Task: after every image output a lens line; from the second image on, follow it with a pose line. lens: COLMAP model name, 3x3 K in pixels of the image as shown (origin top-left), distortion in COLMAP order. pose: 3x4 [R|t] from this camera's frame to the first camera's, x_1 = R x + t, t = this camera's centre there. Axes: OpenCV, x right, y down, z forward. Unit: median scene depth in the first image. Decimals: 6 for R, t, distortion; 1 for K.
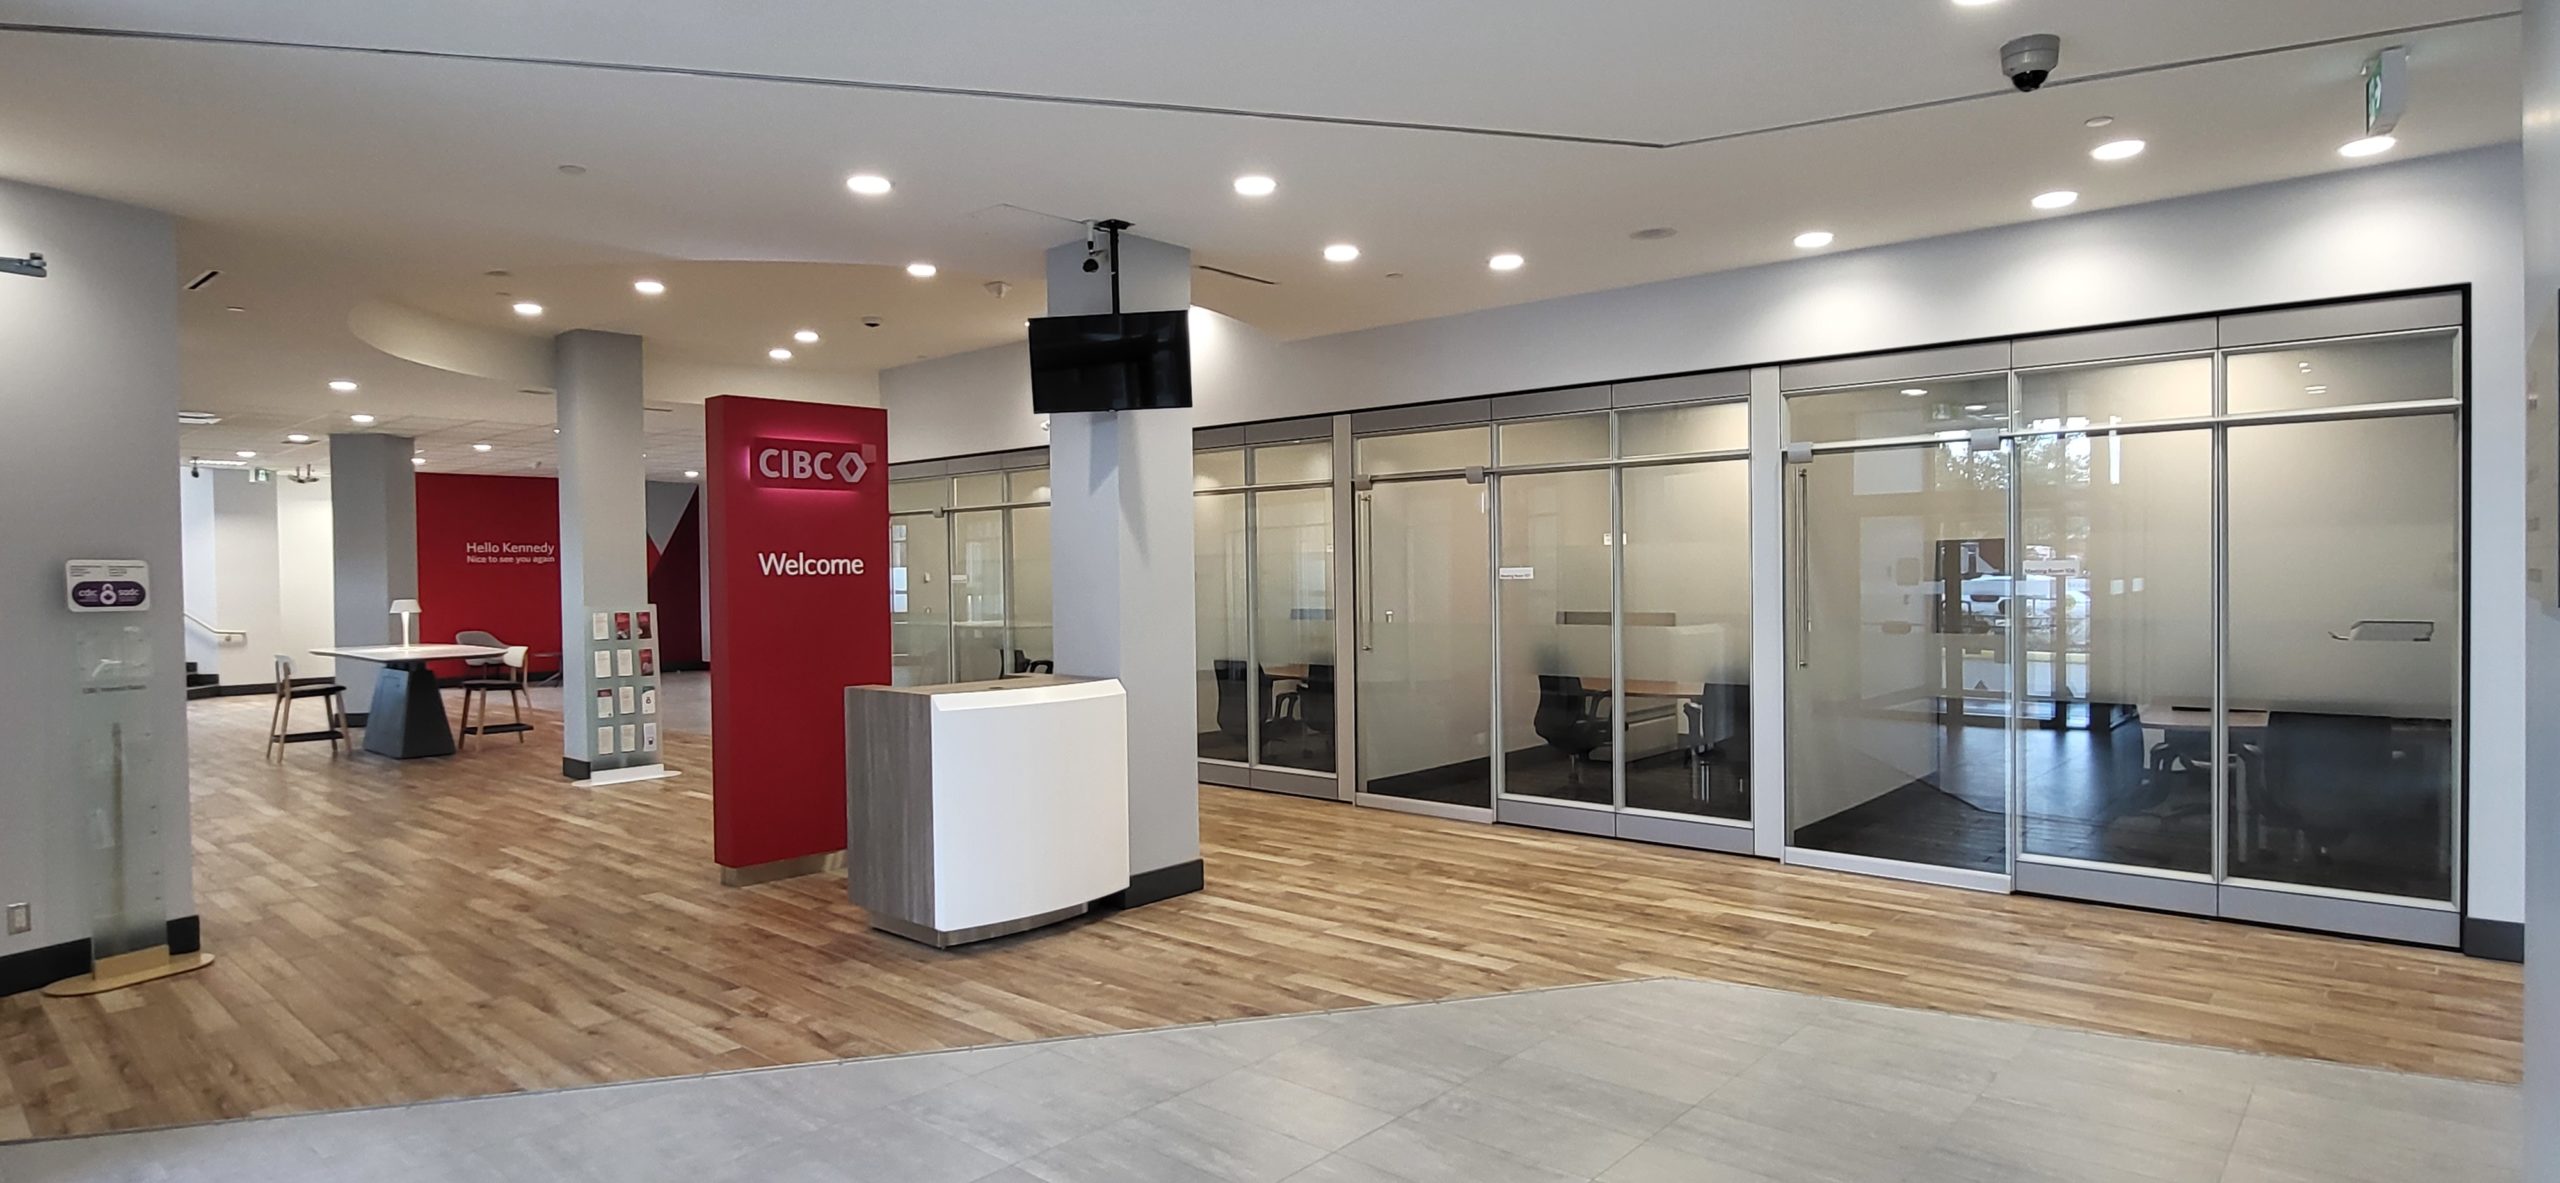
lens RADIAL K [[1317.9, 0, 1290.6], [0, 1317.9, 596.7], [0, 0, 1]] dist [-0.024560, -0.000721]
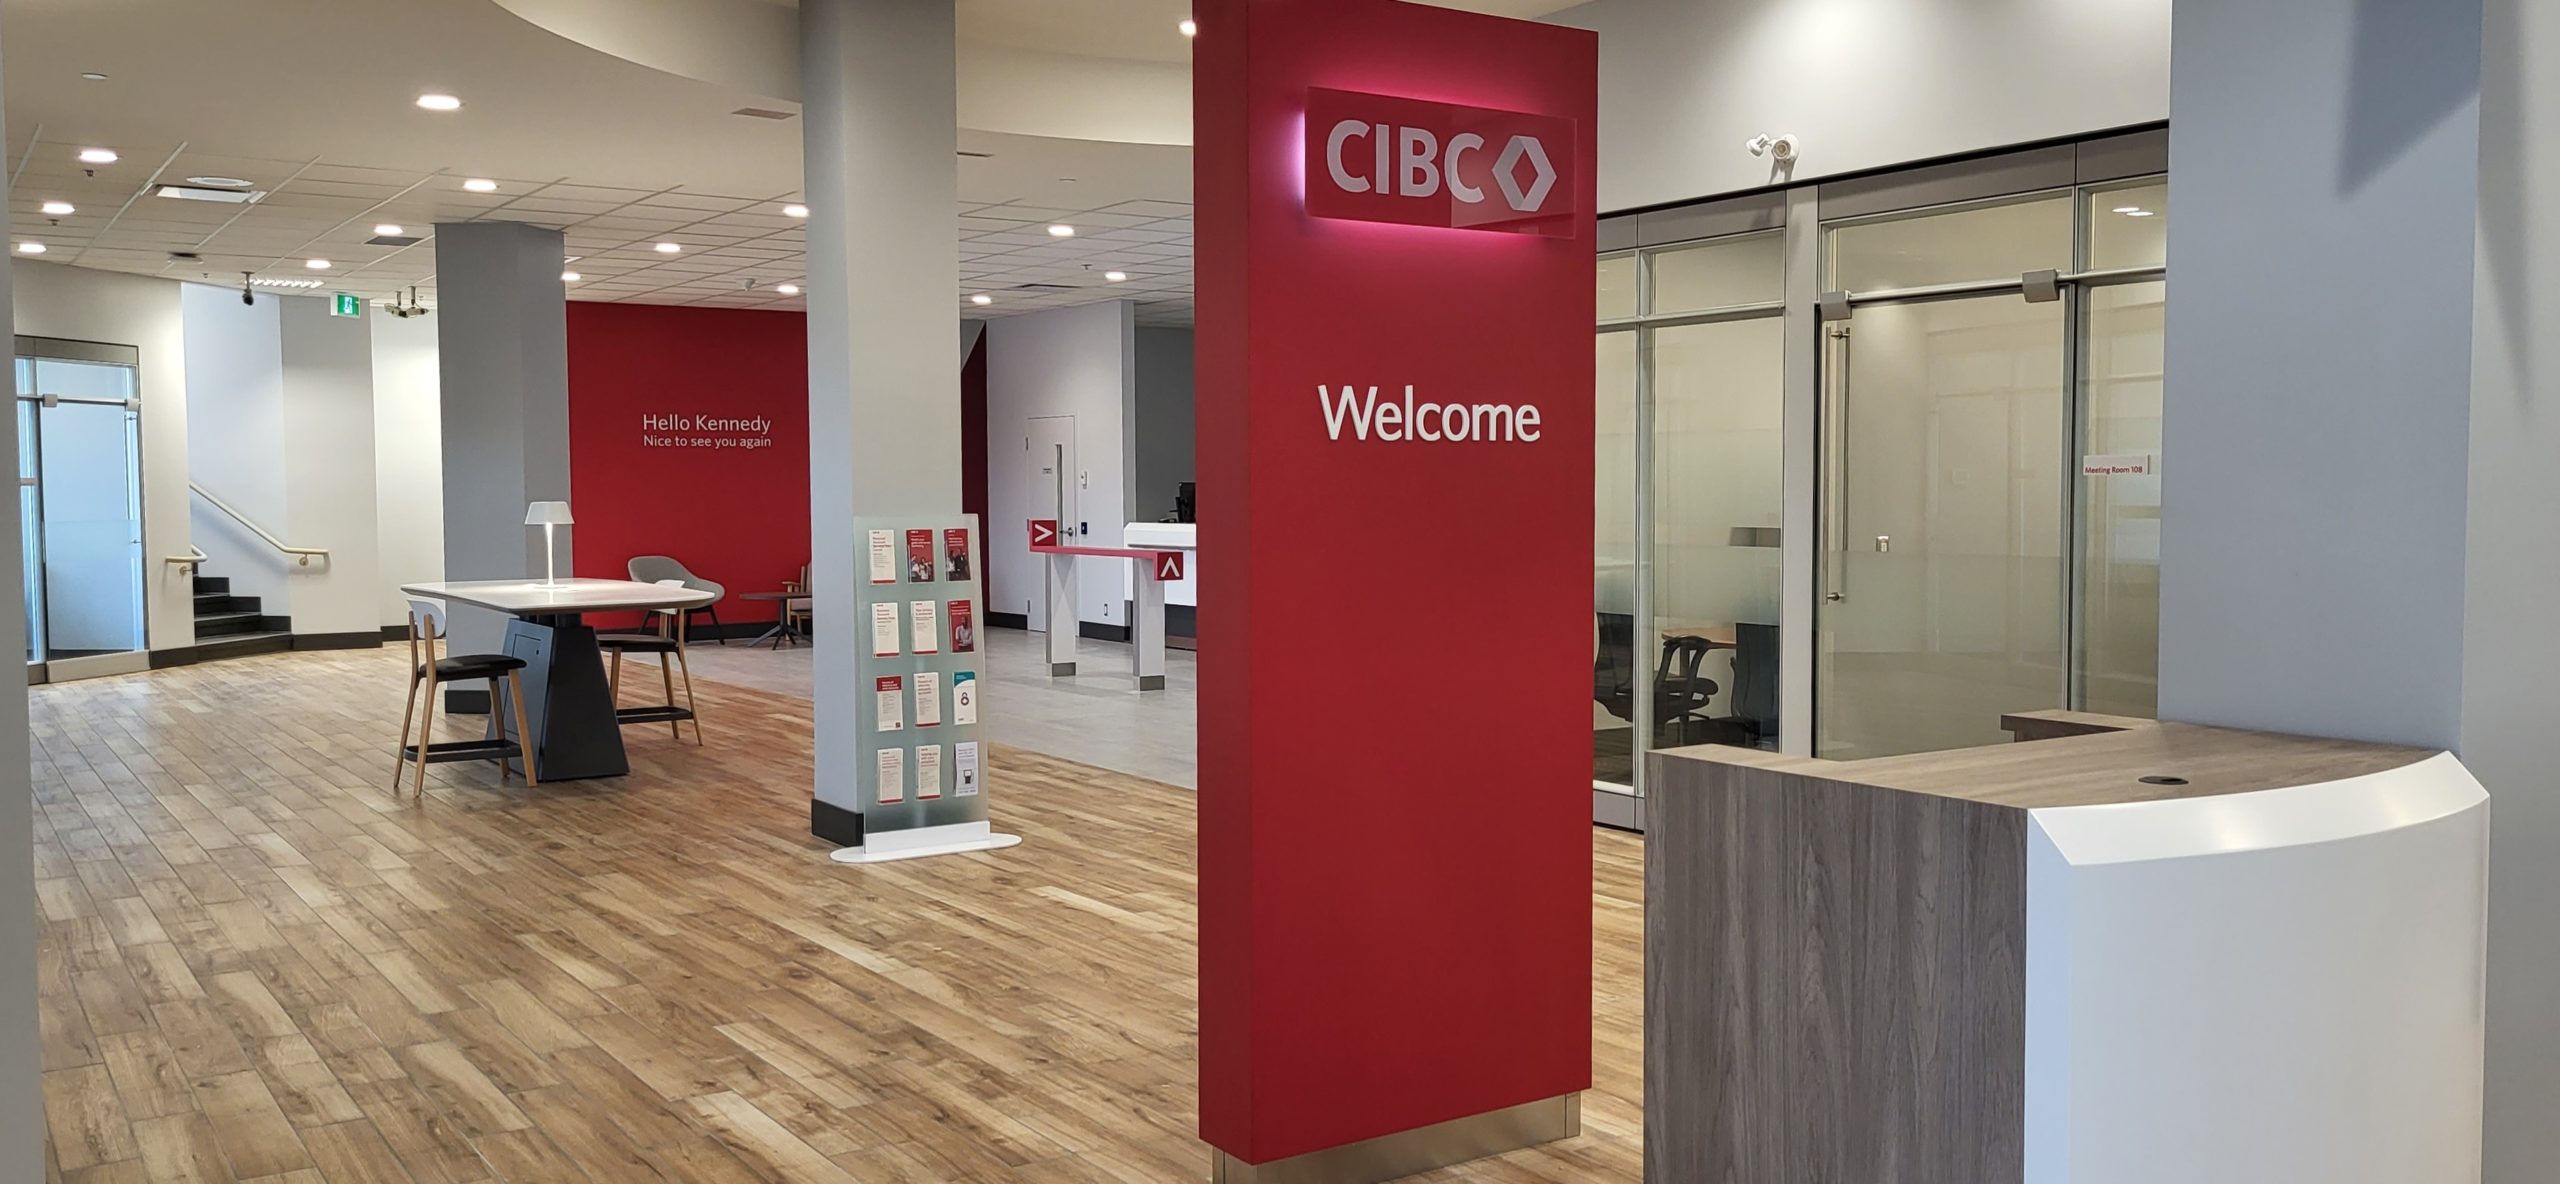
lens RADIAL K [[2095.3, 0, 1276.2], [0, 2095.3, 600.6], [0, 0, 1]] dist [0.046762, 0.004816]
pose [[0.963903, 0.023635, -0.265204, -0.154658], [-0.013069, 0.999052, 0.041534, 0.003982], [0.265934, -0.036568, 0.963297, 0.237113]]
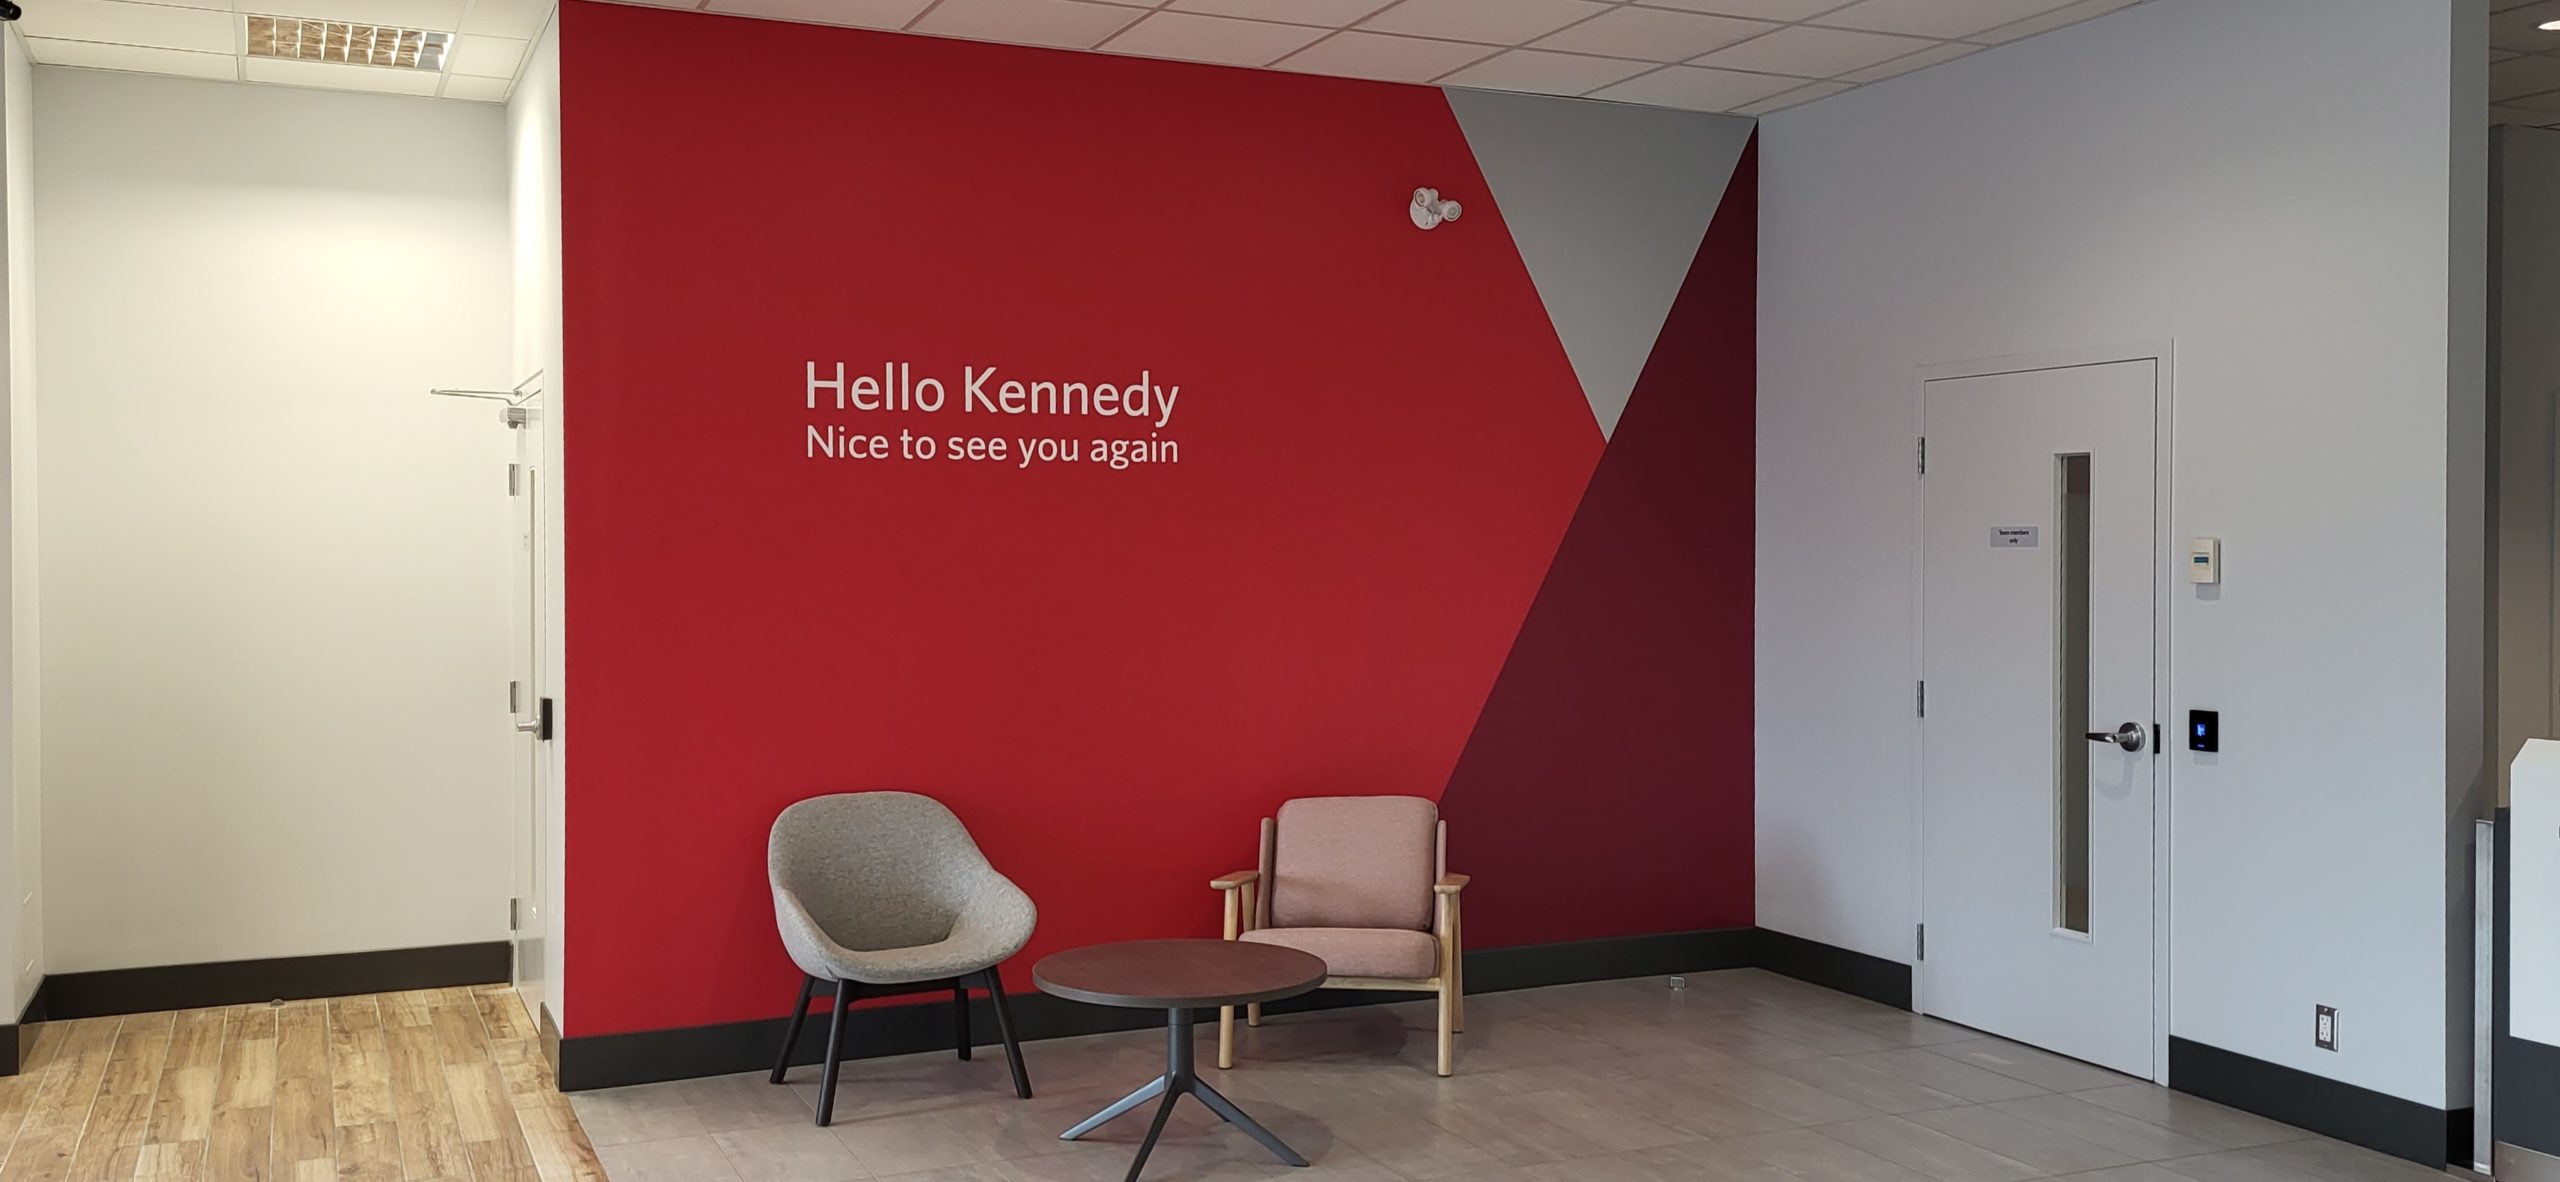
lens RADIAL K [[2095.3, 0, 1281.6], [0, 2095.3, 585.1], [0, 0, 1]] dist [0.046762, 0.004816]
pose [[0.918429, 0.022956, -0.394920, -0.429017], [-0.019343, 0.999727, 0.013128, -0.006761], [0.395114, -0.004418, 0.918622, 0.706567]]
